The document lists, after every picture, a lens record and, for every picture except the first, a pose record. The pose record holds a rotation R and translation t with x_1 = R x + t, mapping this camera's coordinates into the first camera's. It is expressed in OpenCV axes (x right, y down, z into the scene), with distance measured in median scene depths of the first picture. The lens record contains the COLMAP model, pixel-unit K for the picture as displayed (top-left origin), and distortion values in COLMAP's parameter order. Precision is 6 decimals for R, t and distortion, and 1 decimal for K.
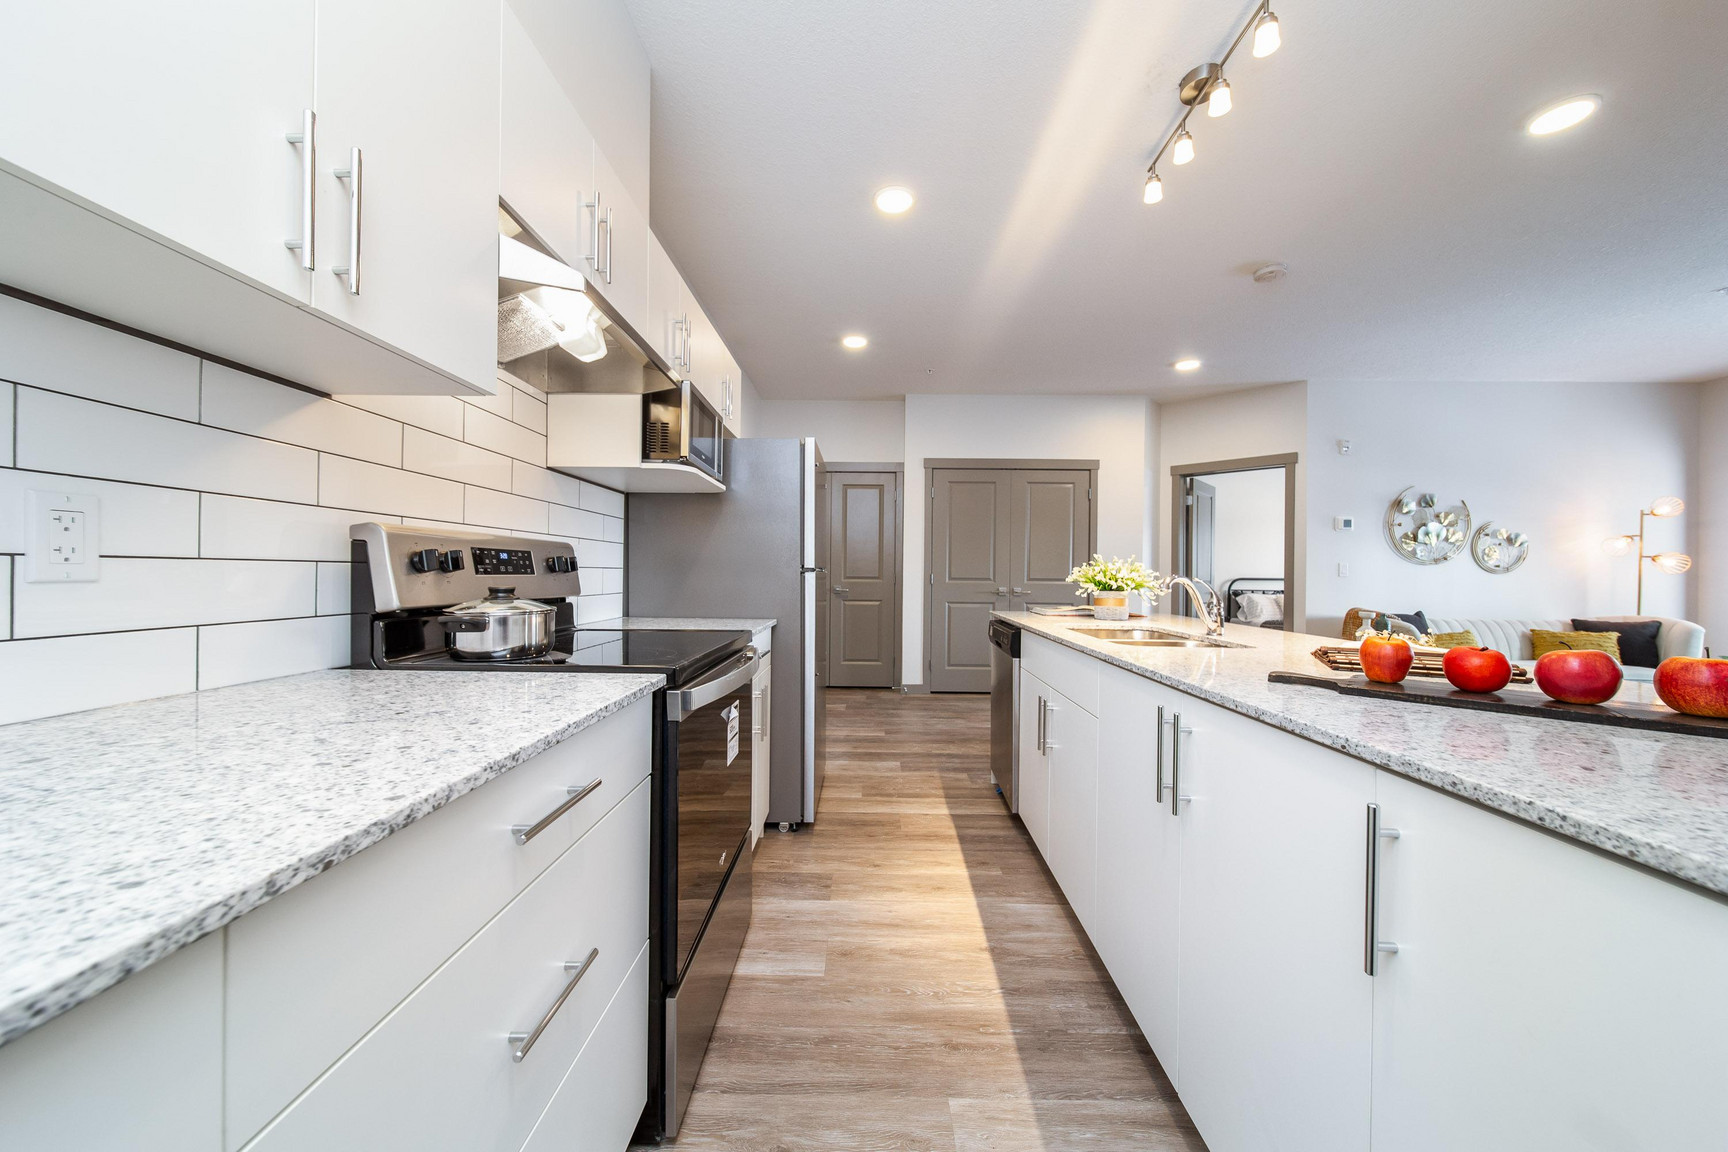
lens RADIAL K [[607.0, 0, 855.6], [0, 607.0, 575.4], [0, 0, 1]] dist [-0.001351, -0.000376]
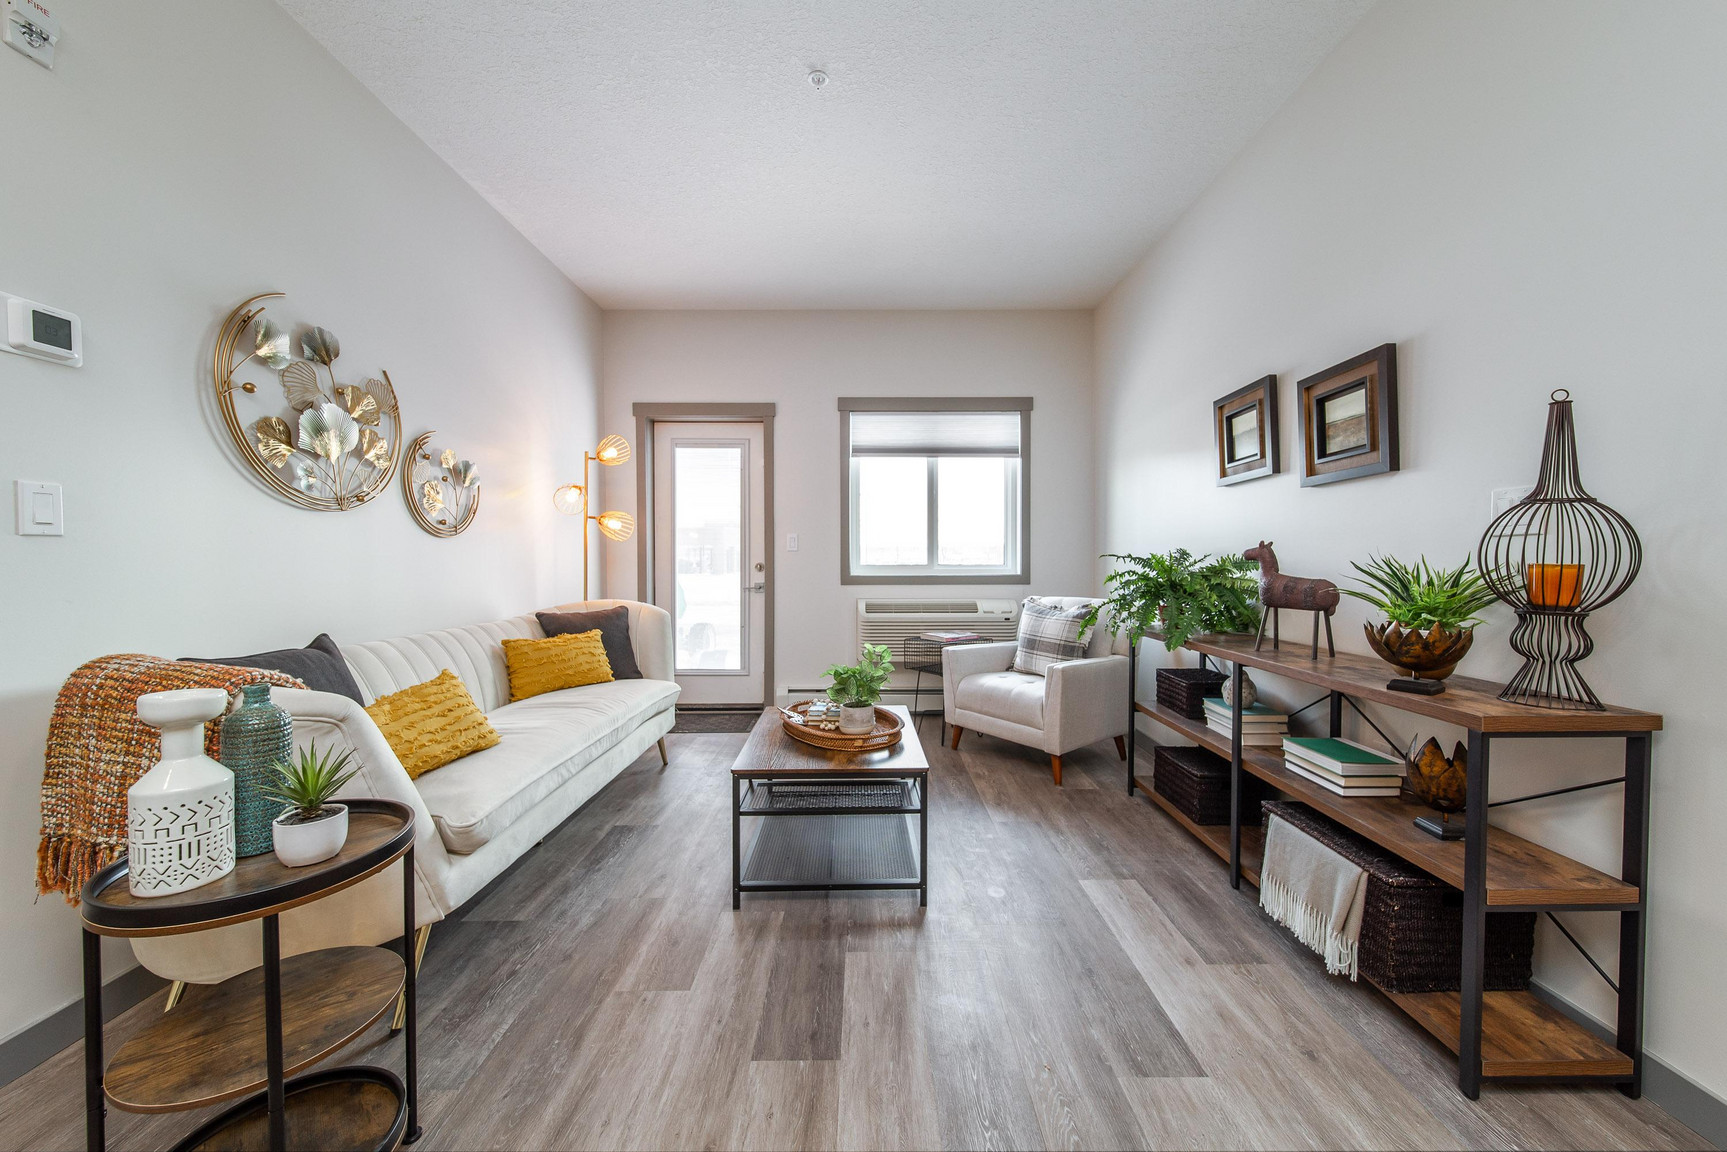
lens RADIAL K [[620.7, 0, 863.9], [0, 620.7, 571.6], [0, 0, 1]] dist [0.000203, -0.000079]
pose [[-0.012970, -0.033266, 0.999362, 0.589556], [0.005585, 0.999428, 0.033340, 0.011640], [-0.999900, 0.006014, -0.012777, 0.720402]]
